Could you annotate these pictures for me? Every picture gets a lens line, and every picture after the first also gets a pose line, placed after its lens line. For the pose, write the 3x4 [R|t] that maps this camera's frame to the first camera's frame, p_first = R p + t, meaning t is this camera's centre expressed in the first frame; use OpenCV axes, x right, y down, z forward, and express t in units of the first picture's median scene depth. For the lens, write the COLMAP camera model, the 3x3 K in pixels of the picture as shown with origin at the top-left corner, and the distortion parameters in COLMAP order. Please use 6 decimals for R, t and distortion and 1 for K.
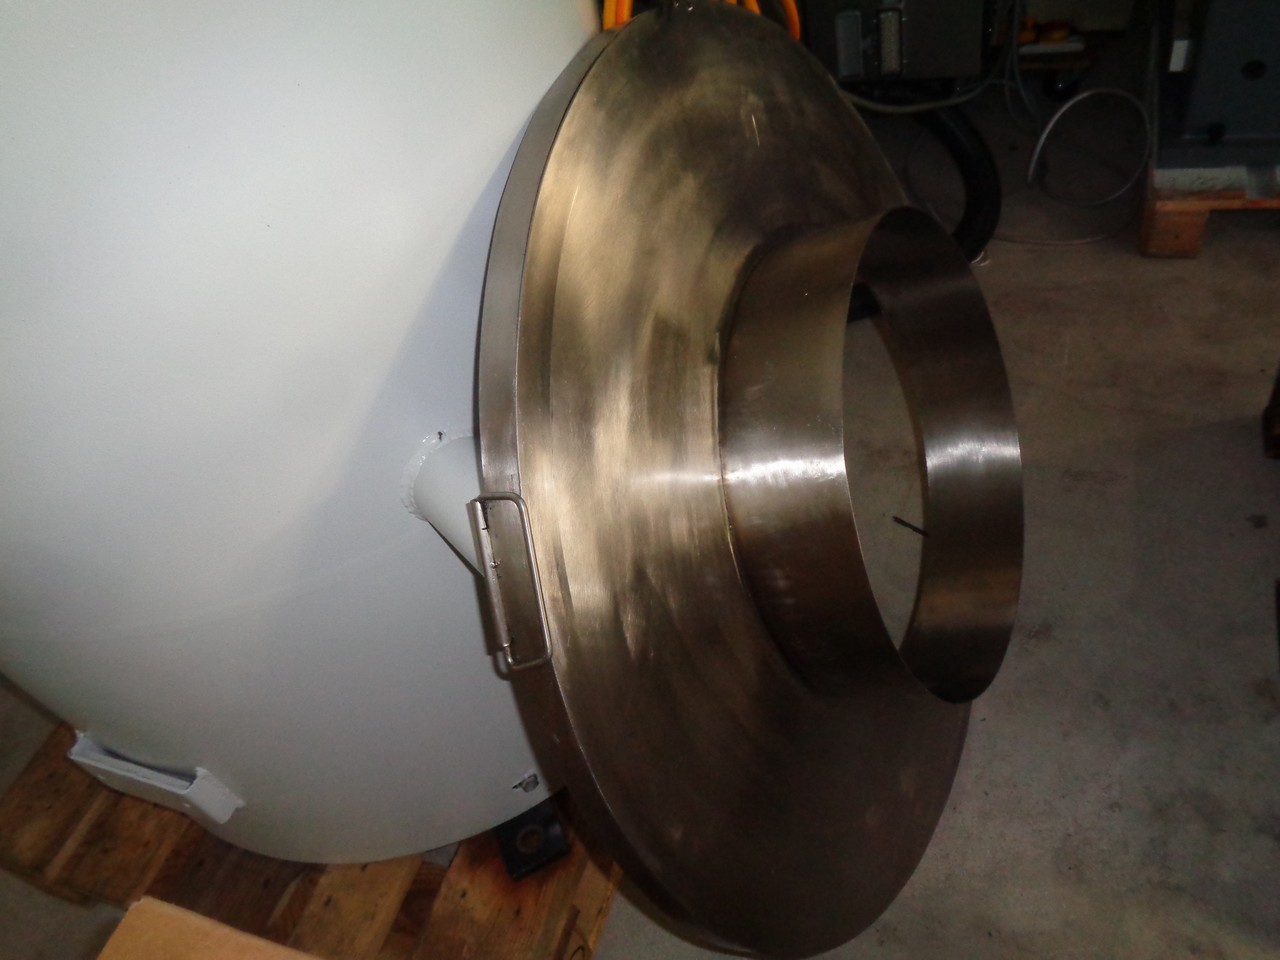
lens RADIAL K [[930.4, 0, 638.1], [0, 930.4, 432.4], [0, 0, 1]] dist [0.051178, 0.002384]
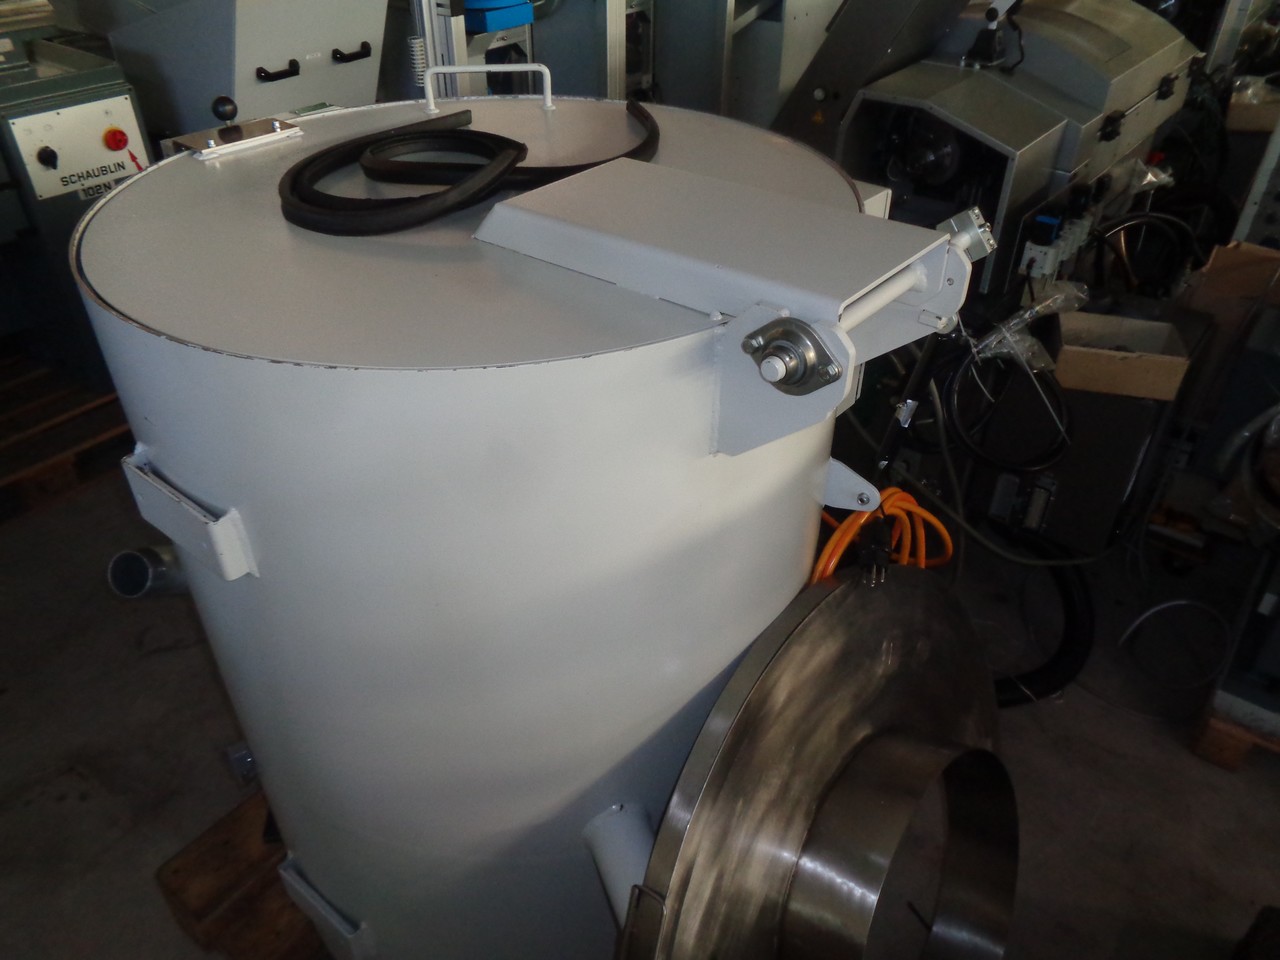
lens RADIAL K [[947.1, 0, 640.5], [0, 947.1, 481.1], [0, 0, 1]] dist [-0.010023, 0.024739]
pose [[0.931485, 0.346548, -0.110637, -0.086170], [-0.356410, 0.930292, -0.086766, -0.159823], [0.072856, 0.120253, 0.990066, -0.252707]]
